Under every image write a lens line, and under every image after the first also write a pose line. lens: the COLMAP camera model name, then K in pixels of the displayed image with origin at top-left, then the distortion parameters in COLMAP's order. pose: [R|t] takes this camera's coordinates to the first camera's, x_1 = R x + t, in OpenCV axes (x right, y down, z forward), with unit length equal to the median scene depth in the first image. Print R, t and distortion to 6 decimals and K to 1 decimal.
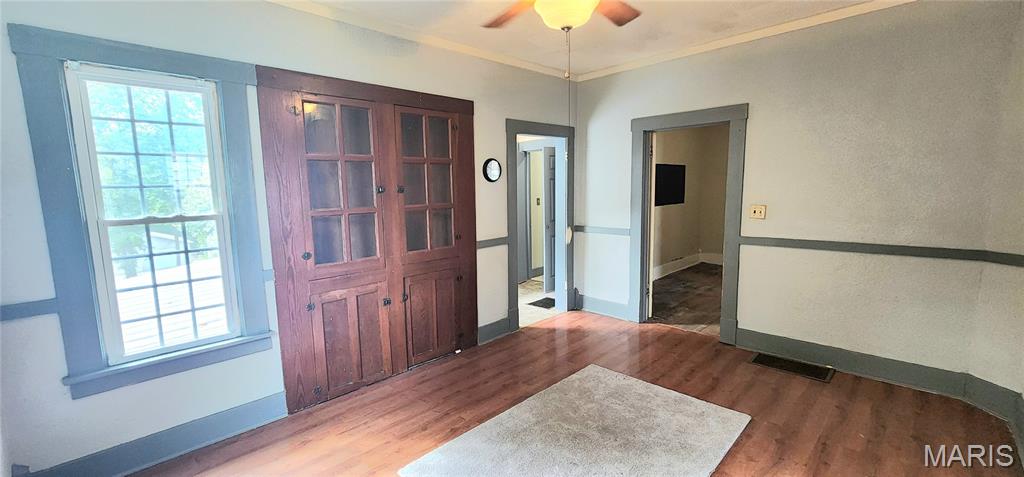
lens RADIAL K [[424.6, 0, 513.4], [0, 424.6, 238.4], [0, 0, 1]] dist [-0.001177, 0.000556]
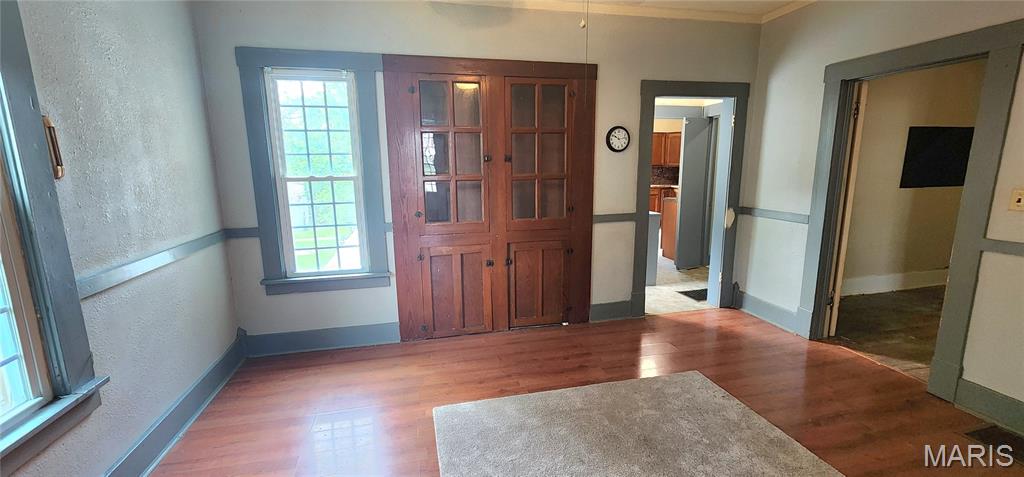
lens RADIAL K [[424.6, 0, 513.4], [0, 424.6, 238.4], [0, 0, 1]] dist [-0.001177, 0.000556]
pose [[0.847563, 0.103673, -0.520470, 0.285579], [-0.072047, 0.994131, 0.080698, -0.005326], [0.525782, -0.030898, 0.850058, 0.103074]]
